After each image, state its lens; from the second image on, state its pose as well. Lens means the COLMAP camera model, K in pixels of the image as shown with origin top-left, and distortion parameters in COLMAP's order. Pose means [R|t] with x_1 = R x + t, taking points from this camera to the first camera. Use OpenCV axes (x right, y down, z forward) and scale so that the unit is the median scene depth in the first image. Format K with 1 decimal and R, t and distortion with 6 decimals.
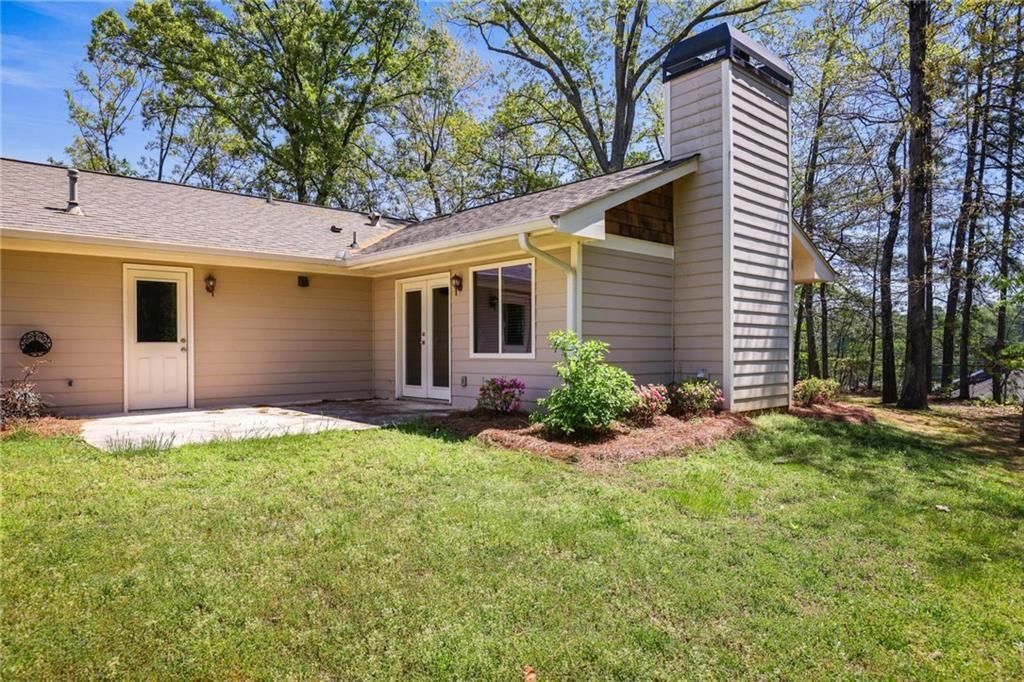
lens RADIAL K [[650.6, 0, 513.7], [0, 650.6, 341.7], [0, 0, 1]] dist [-0.005777, -0.004081]
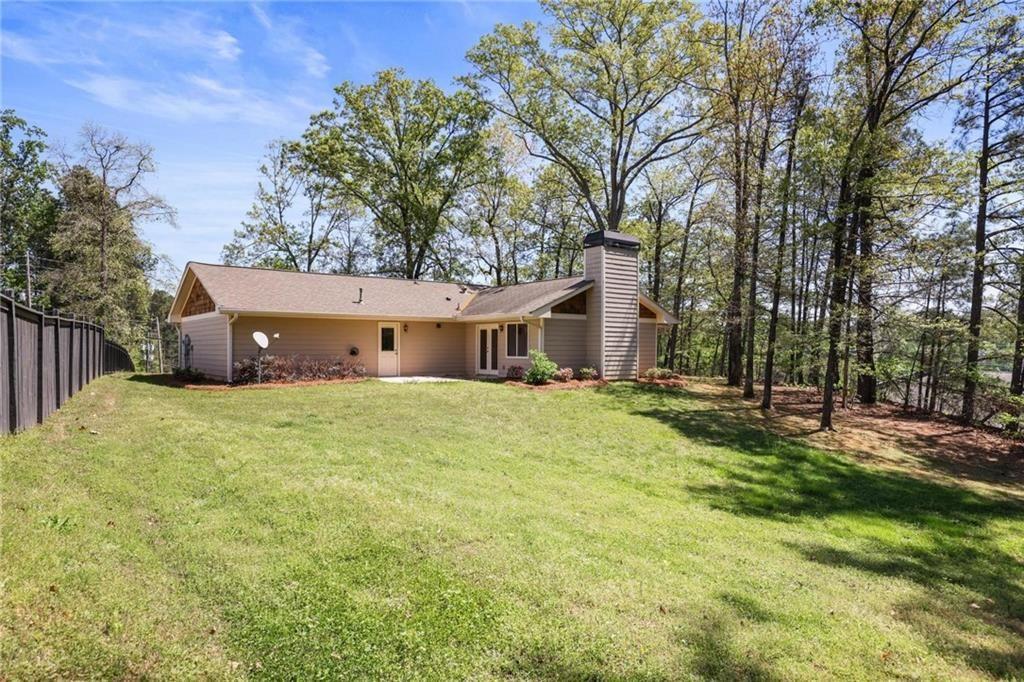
lens RADIAL K [[632.8, 0, 513.1], [0, 632.8, 342.6], [0, 0, 1]] dist [-0.036863, -0.000922]
pose [[0.995518, 0.007794, -0.094251, 0.195270], [-0.007452, 0.999964, 0.003983, -0.046122], [0.094279, -0.003262, 0.995540, -1.471027]]
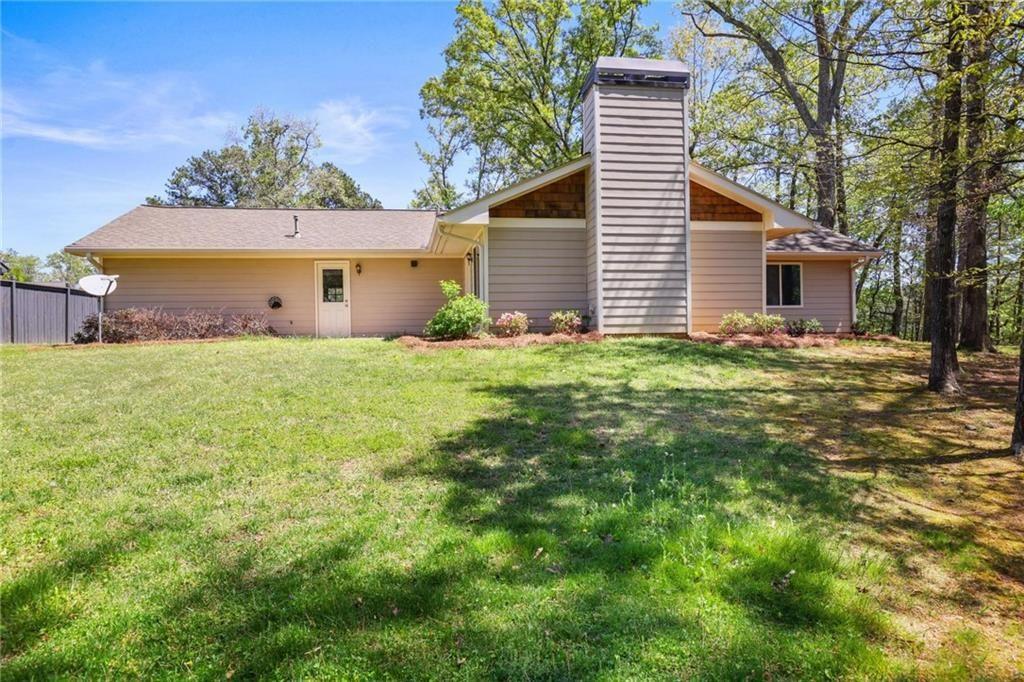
lens RADIAL K [[650.6, 0, 508.3], [0, 650.6, 337.1], [0, 0, 1]] dist [-0.005777, -0.004081]
pose [[0.829751, -0.010107, -0.558043, 0.889988], [0.021474, 0.999674, 0.013825, 0.086168], [0.557721, -0.023455, 0.829697, -0.270961]]
